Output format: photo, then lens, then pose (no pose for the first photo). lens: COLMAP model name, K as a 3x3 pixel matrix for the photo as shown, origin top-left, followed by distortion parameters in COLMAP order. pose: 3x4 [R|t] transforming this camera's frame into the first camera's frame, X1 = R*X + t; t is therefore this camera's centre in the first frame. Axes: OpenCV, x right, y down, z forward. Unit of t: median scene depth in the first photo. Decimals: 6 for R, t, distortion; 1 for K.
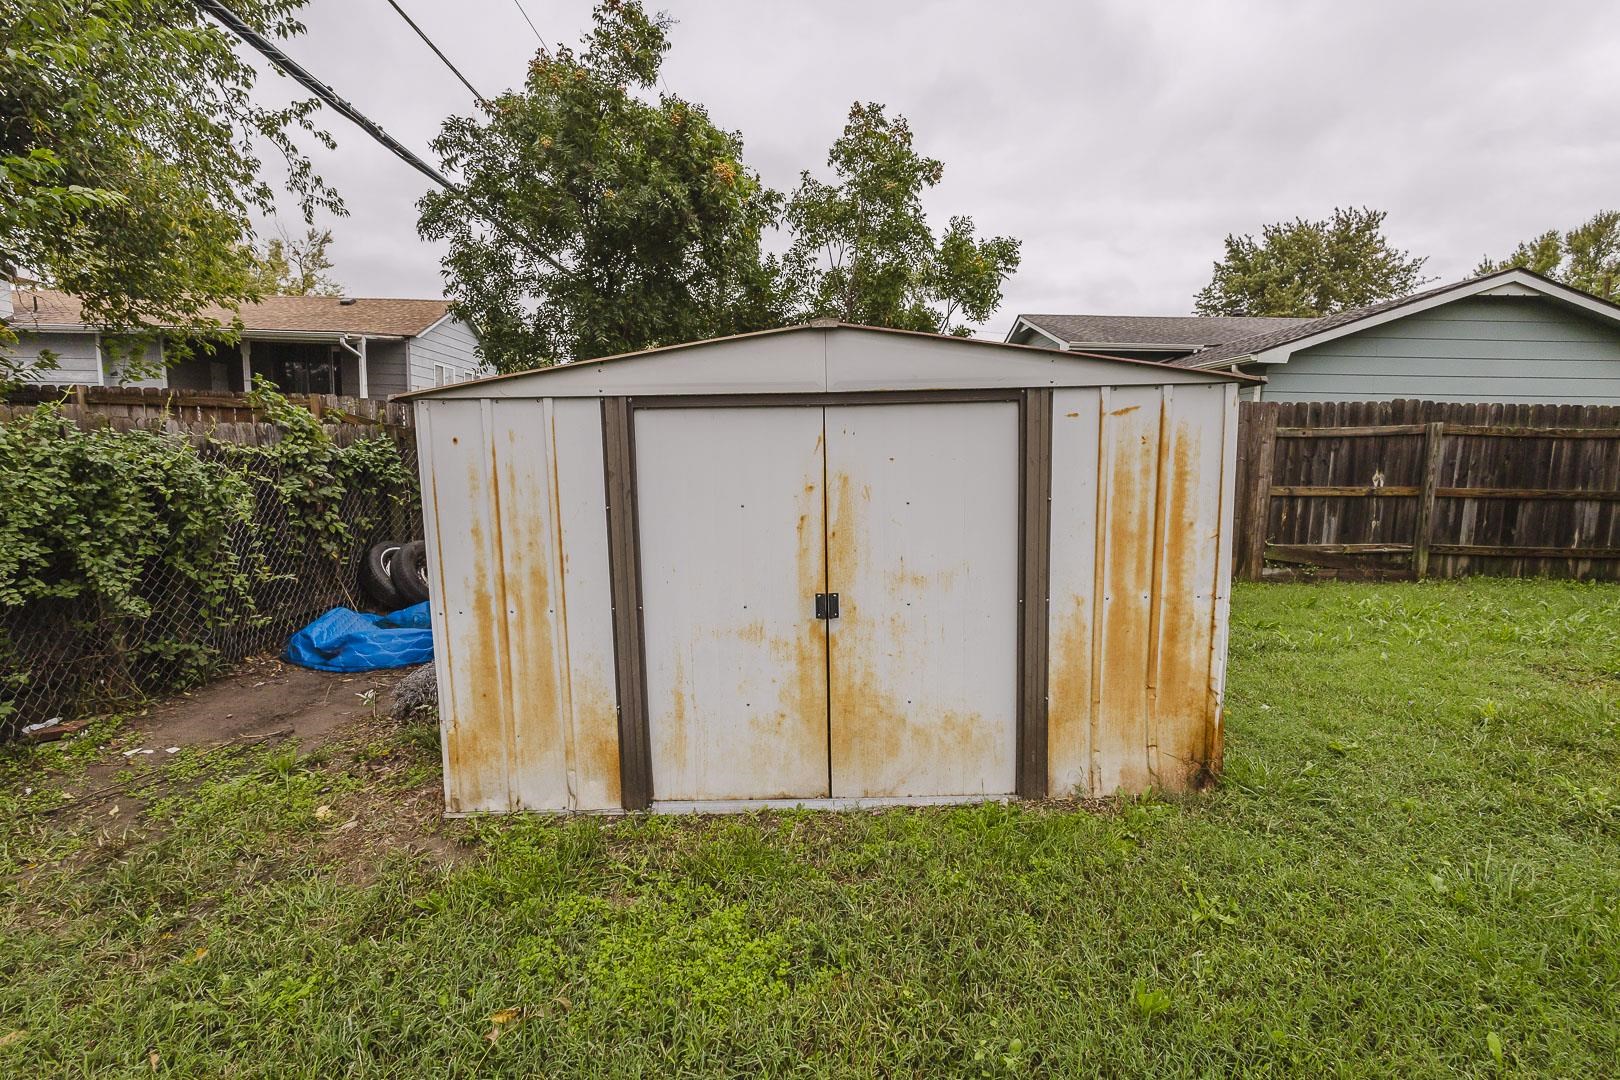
lens RADIAL K [[746.9, 0, 810.1], [0, 746.9, 536.8], [0, 0, 1]] dist [0.001257, -0.000135]
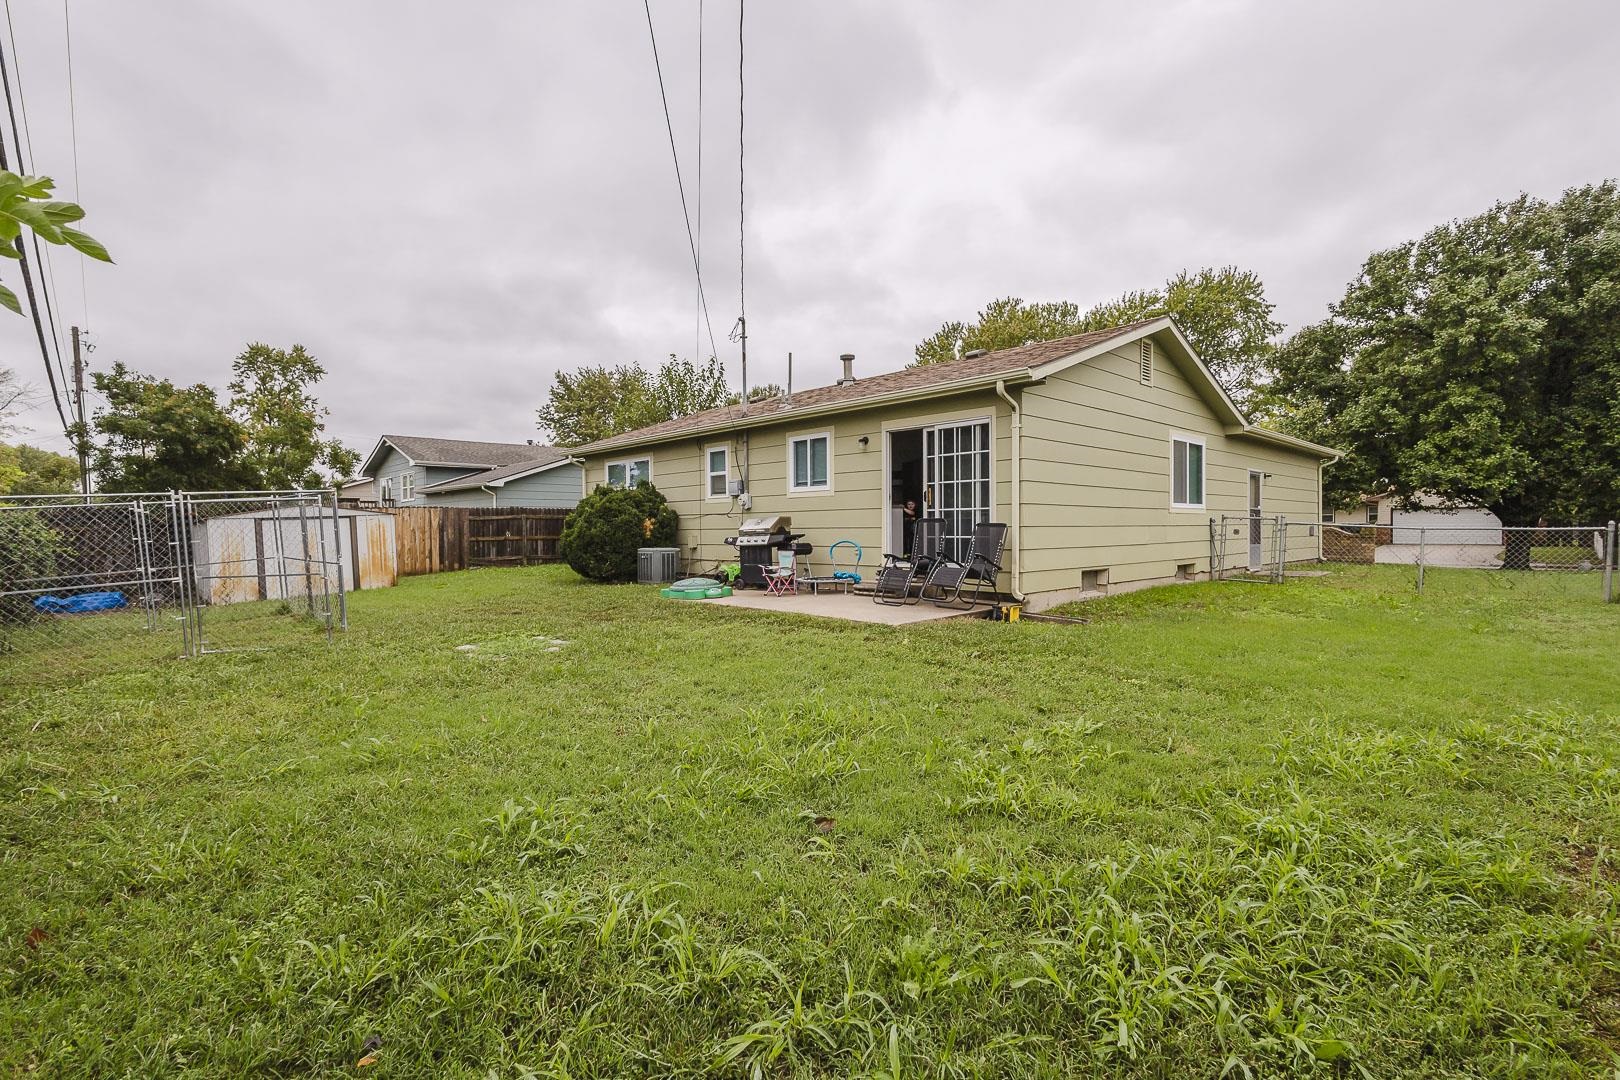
lens RADIAL K [[746.9, 0, 810.1], [0, 746.9, 536.8], [0, 0, 1]] dist [0.001257, -0.000135]
pose [[0.729048, -0.028337, 0.683876, -0.357735], [0.096244, 0.993460, -0.061436, 0.221711], [-0.677663, 0.110609, 0.727007, -1.872989]]
